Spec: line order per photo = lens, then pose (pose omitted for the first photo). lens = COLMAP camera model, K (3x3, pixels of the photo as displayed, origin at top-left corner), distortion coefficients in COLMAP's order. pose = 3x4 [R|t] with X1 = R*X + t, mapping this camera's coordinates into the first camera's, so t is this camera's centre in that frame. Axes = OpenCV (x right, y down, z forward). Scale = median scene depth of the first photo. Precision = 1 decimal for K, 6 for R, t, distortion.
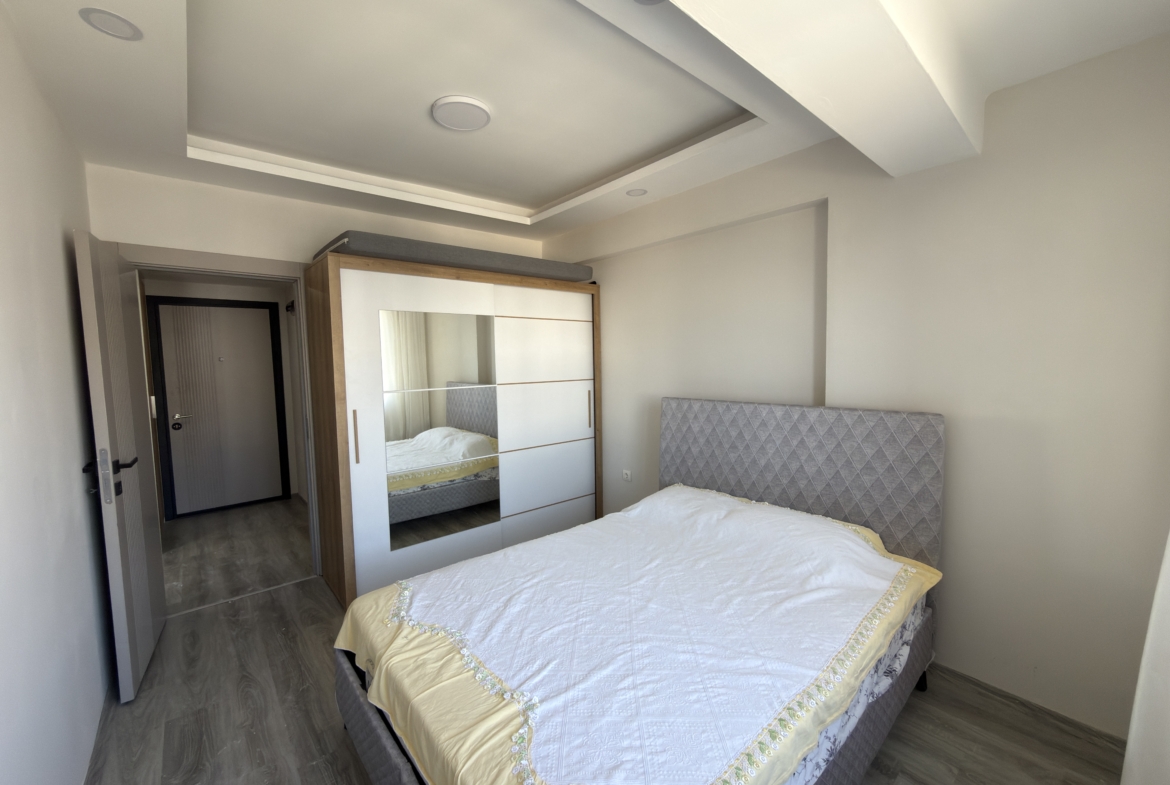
lens RADIAL K [[464.6, 0, 586.2], [0, 464.6, 391.5], [0, 0, 1]] dist [0.001181, -0.000333]
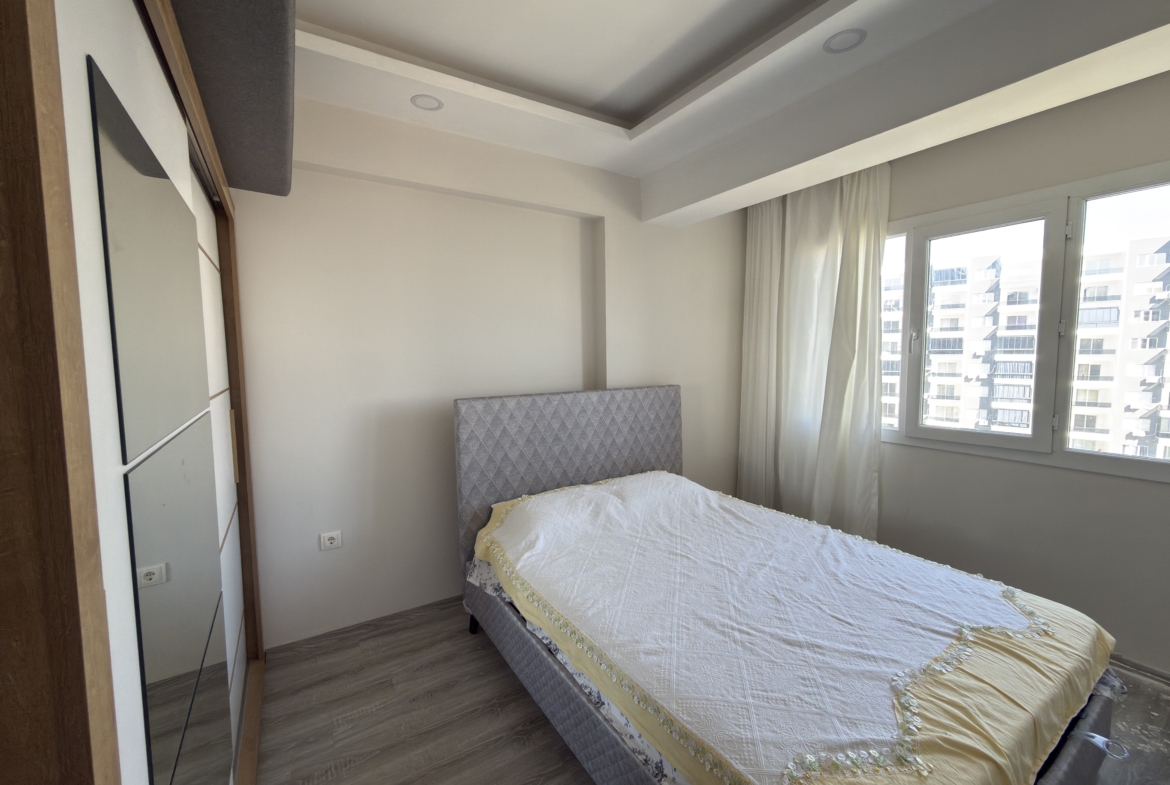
lens RADIAL K [[464.6, 0, 586.2], [0, 464.6, 391.5], [0, 0, 1]] dist [0.001181, -0.000333]
pose [[0.147123, -0.074489, 0.986309, -0.652265], [0.071910, 0.995327, 0.064444, -0.040551], [-0.986501, 0.061444, 0.151792, 0.814282]]
